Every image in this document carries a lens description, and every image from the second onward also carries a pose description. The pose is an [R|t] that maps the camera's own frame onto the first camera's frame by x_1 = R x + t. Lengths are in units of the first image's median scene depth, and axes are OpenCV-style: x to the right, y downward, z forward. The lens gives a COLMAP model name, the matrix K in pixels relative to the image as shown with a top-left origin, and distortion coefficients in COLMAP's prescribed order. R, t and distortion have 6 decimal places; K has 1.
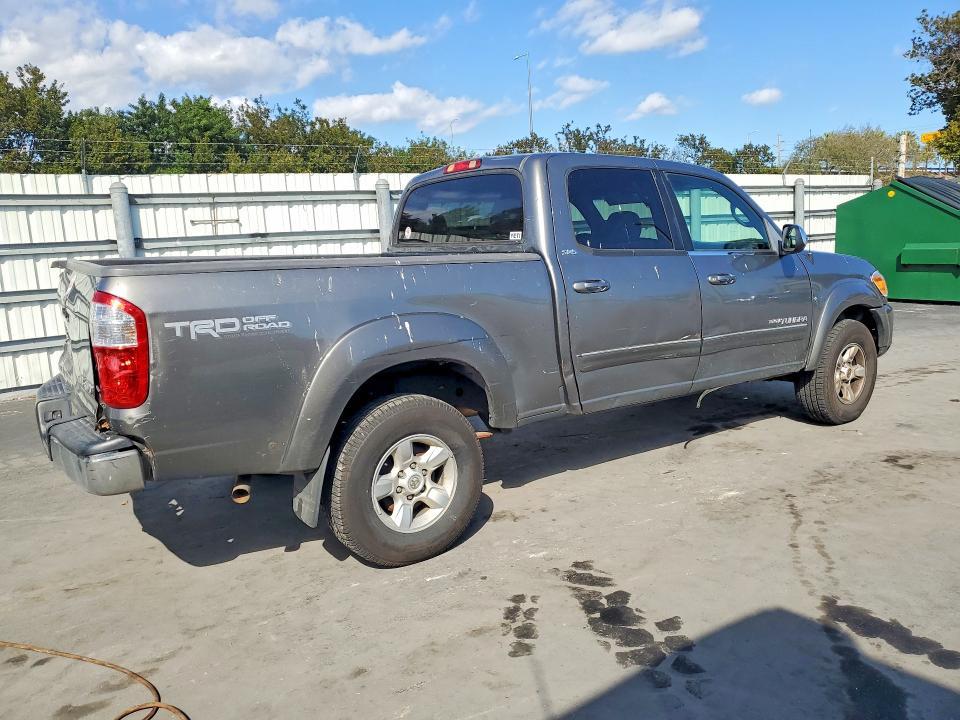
lens RADIAL K [[776.2, 0, 477.1], [0, 776.2, 366.3], [0, 0, 1]] dist [0.021924, 0.011333]
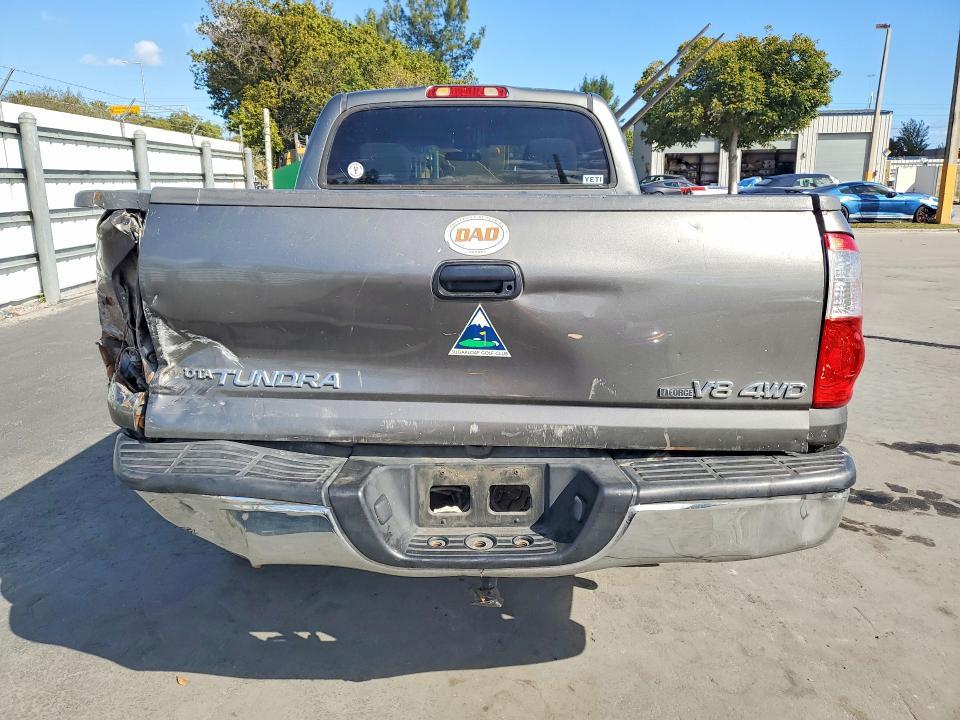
lens RADIAL K [[776.2, 0, 478.2], [0, 776.2, 354.8], [0, 0, 1]] dist [0.021924, 0.011333]
pose [[0.521188, -0.137917, 0.842224, -0.910099], [0.120320, 0.988874, 0.087474, -0.063627], [-0.844918, 0.055746, 0.531984, 0.690632]]
